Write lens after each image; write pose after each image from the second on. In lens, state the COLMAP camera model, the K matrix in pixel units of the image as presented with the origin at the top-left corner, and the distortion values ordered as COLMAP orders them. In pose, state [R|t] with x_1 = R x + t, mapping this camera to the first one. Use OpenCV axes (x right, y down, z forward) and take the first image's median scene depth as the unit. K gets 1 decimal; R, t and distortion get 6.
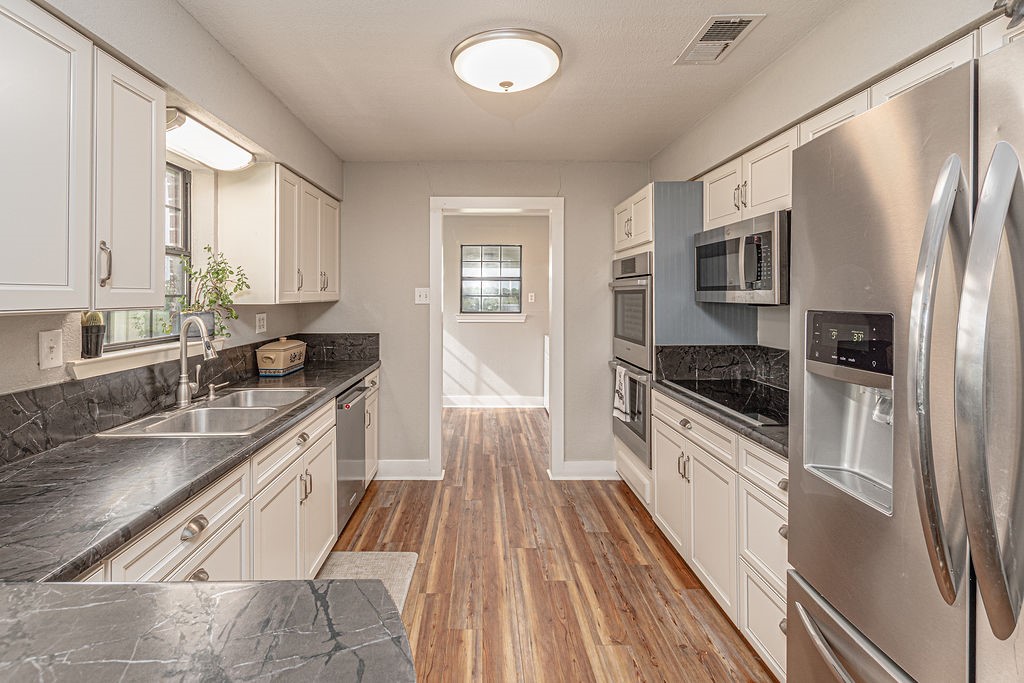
lens RADIAL K [[479.7, 0, 512.4], [0, 479.7, 291.2], [0, 0, 1]] dist [0.001372, -0.000094]
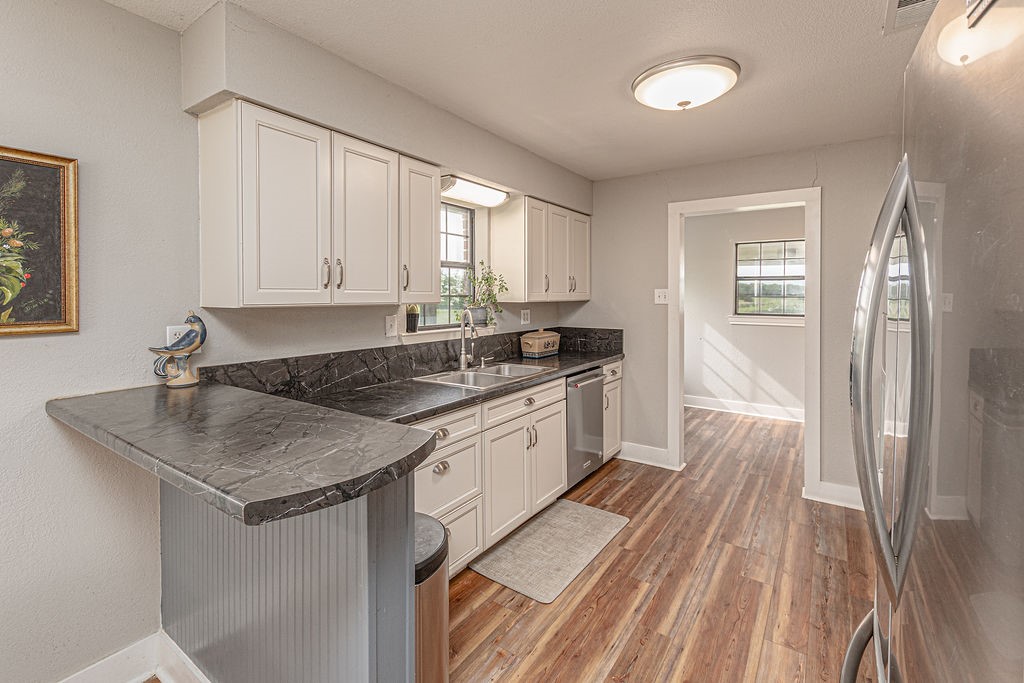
lens RADIAL K [[465.8, 0, 500.3], [0, 465.8, 297.8], [0, 0, 1]] dist [-0.000304, -0.000034]
pose [[0.810466, 0.005026, -0.585764, 0.209246], [0.002827, 0.999918, 0.012491, -0.002043], [0.585779, -0.011779, 0.810385, -0.087495]]
